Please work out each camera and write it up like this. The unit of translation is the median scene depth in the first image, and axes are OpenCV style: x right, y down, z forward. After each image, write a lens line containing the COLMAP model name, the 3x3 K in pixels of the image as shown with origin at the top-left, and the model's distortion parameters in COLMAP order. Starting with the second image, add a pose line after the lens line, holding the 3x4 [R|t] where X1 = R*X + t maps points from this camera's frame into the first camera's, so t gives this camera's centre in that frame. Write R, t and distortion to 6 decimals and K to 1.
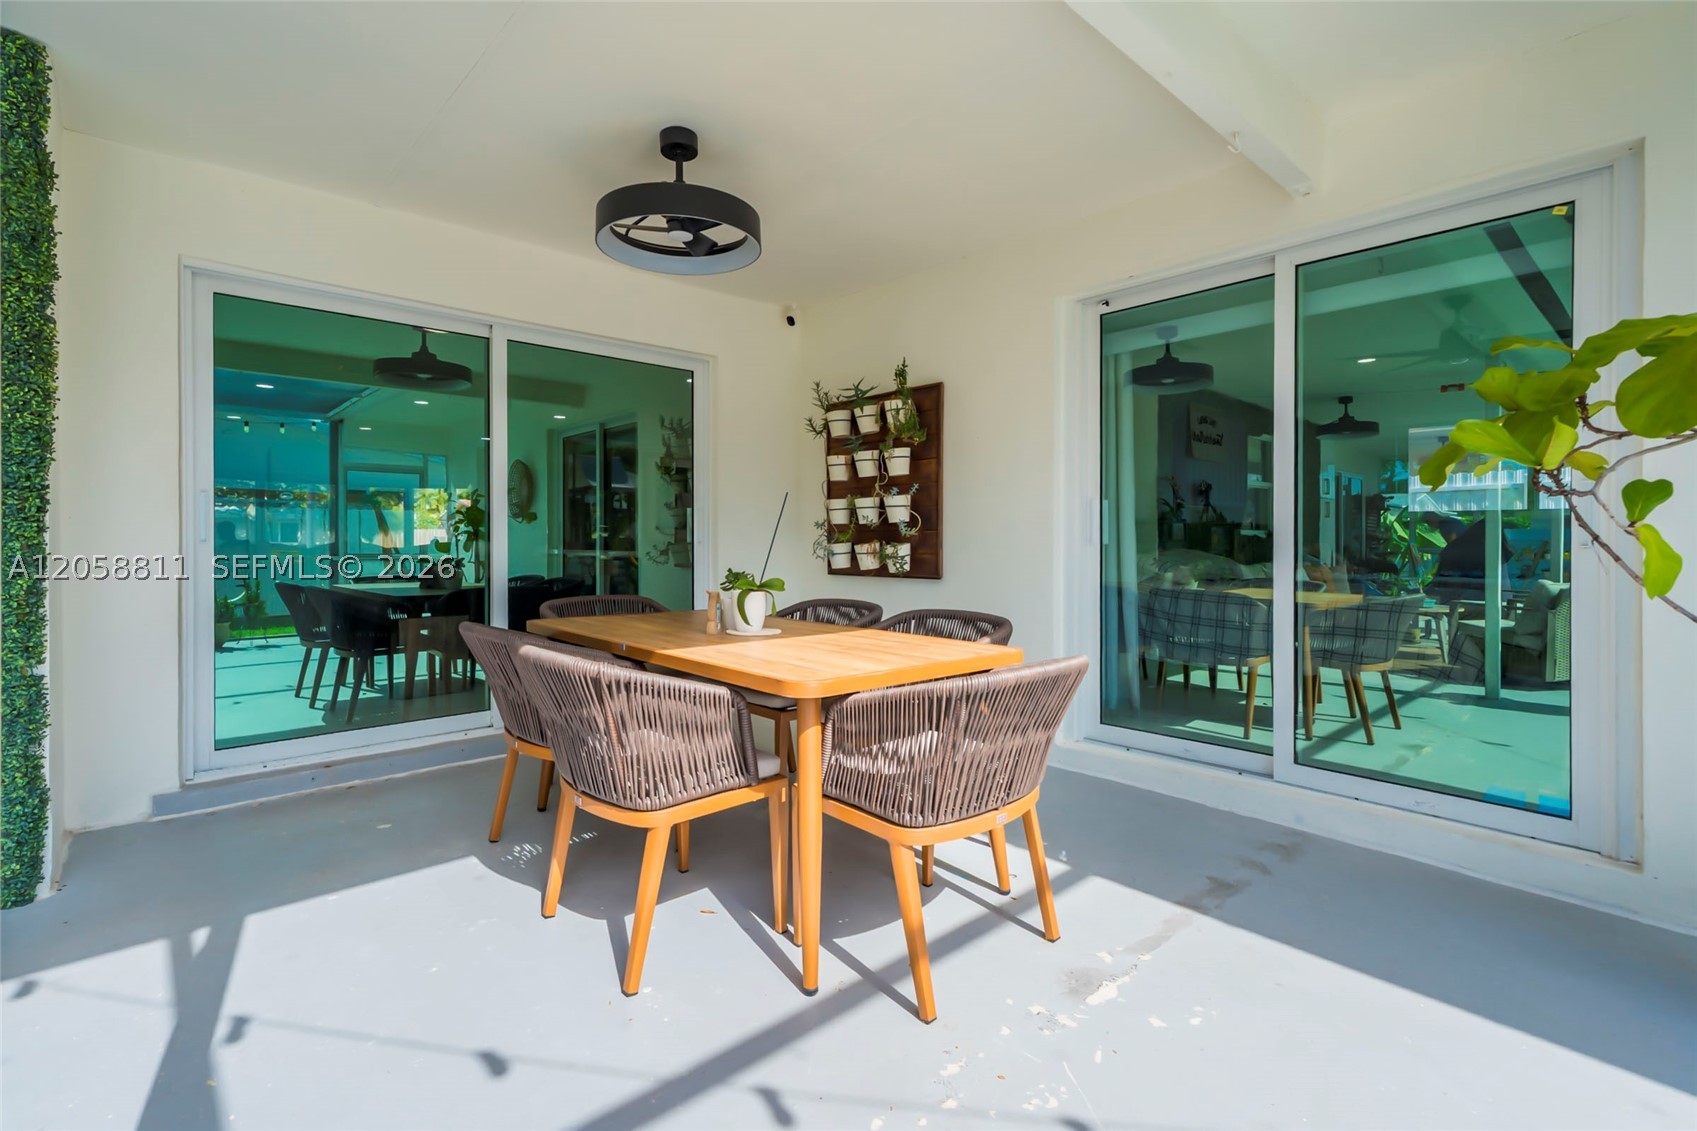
lens RADIAL K [[760.6, 0, 892.2], [0, 760.6, 543.2], [0, 0, 1]] dist [0.004475, 0.000739]
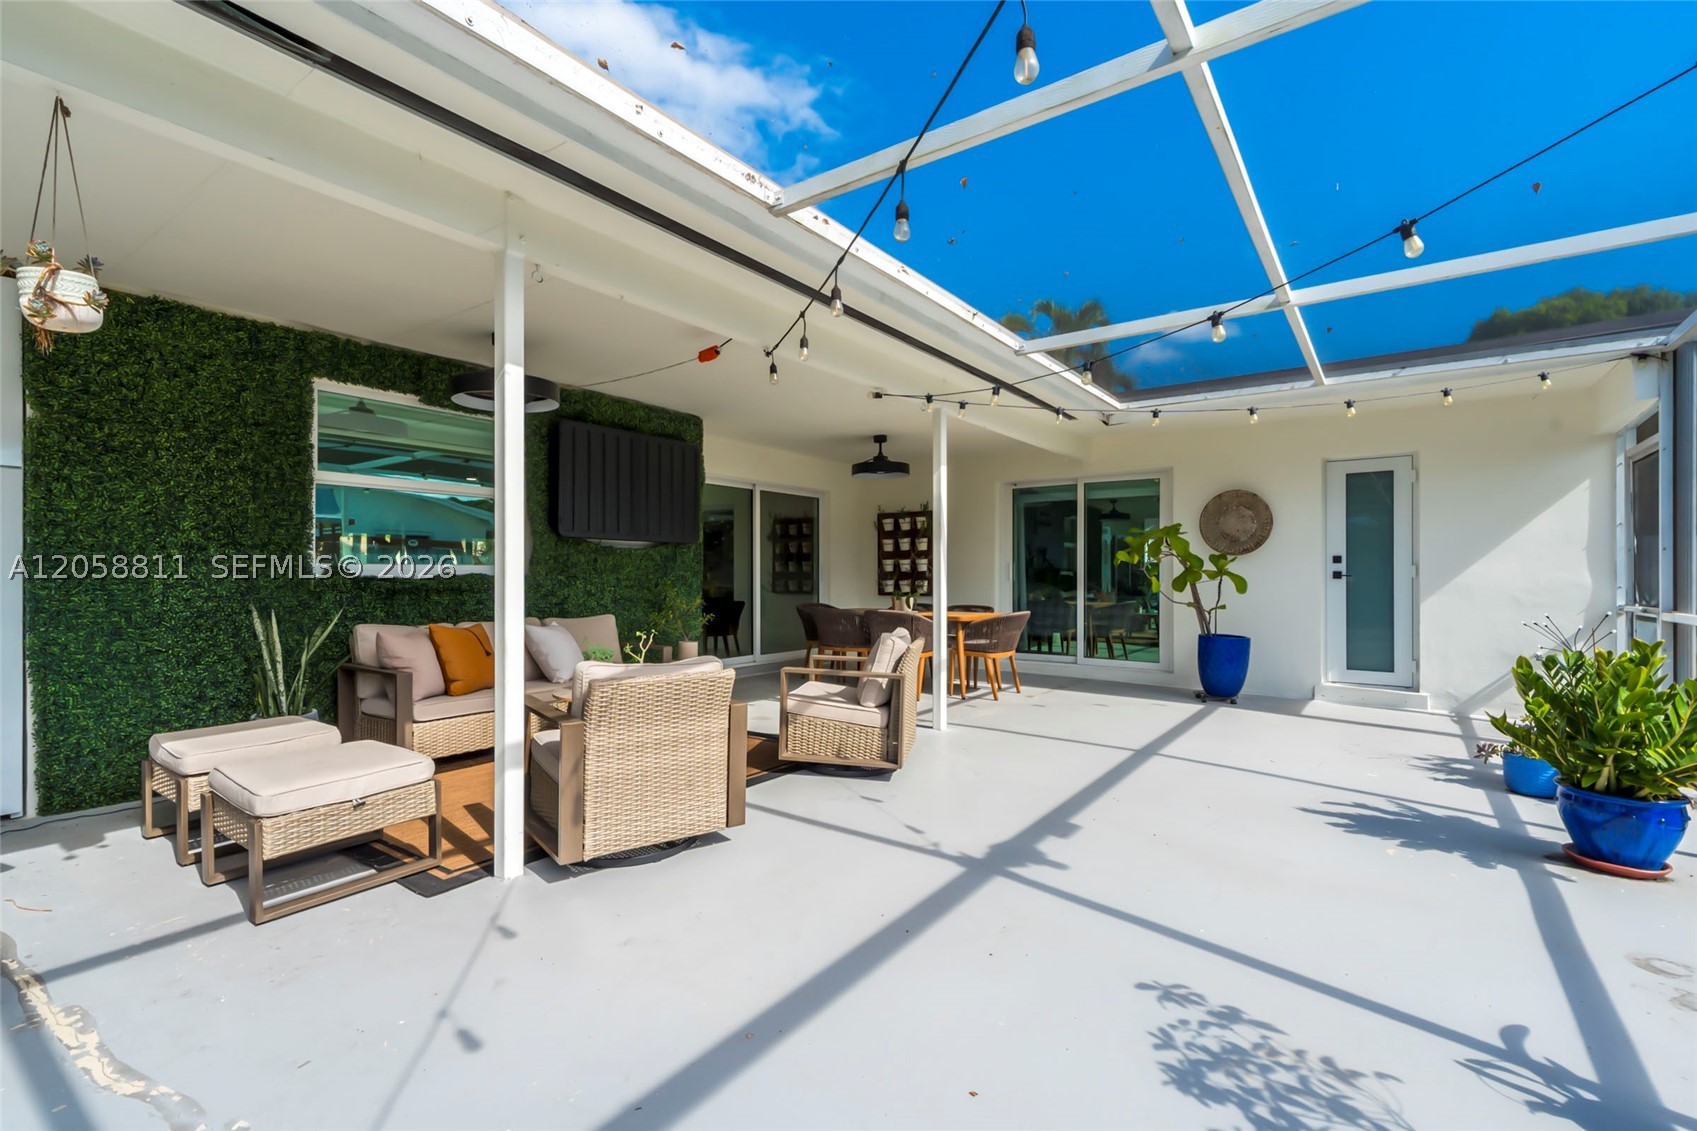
lens RADIAL K [[760.6, 0, 843.4], [0, 760.6, 576.3], [0, 0, 1]] dist [0.004475, 0.000739]
pose [[0.986340, -0.000266, 0.164723, -0.593657], [0.000416, 1.000000, -0.000875, -0.009636], [-0.164723, 0.000932, 0.986339, -1.187150]]
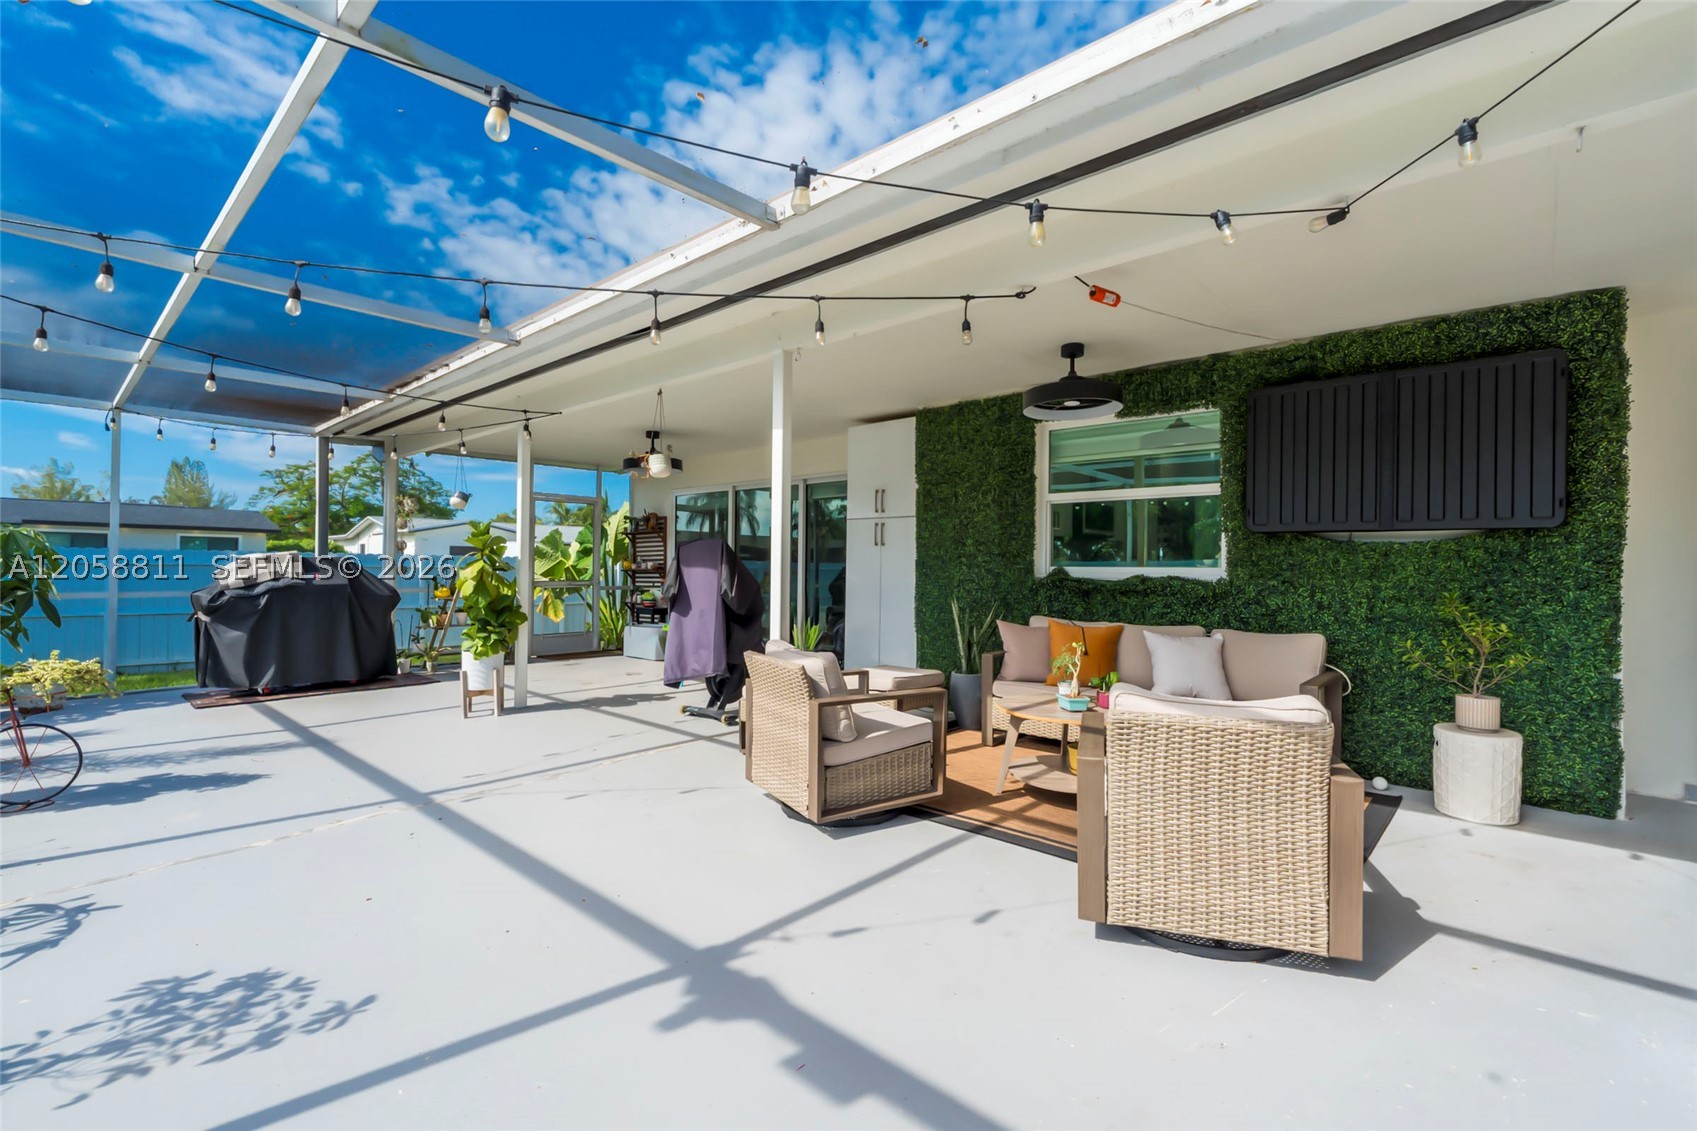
lens RADIAL K [[760.6, 0, 846.6], [0, 760.6, 562.1], [0, 0, 1]] dist [0.004475, 0.000739]
pose [[0.046130, -0.009003, -0.998895, 0.238491], [-0.014958, 0.999841, -0.009702, -0.019345], [0.998823, 0.015389, 0.045988, -0.396534]]
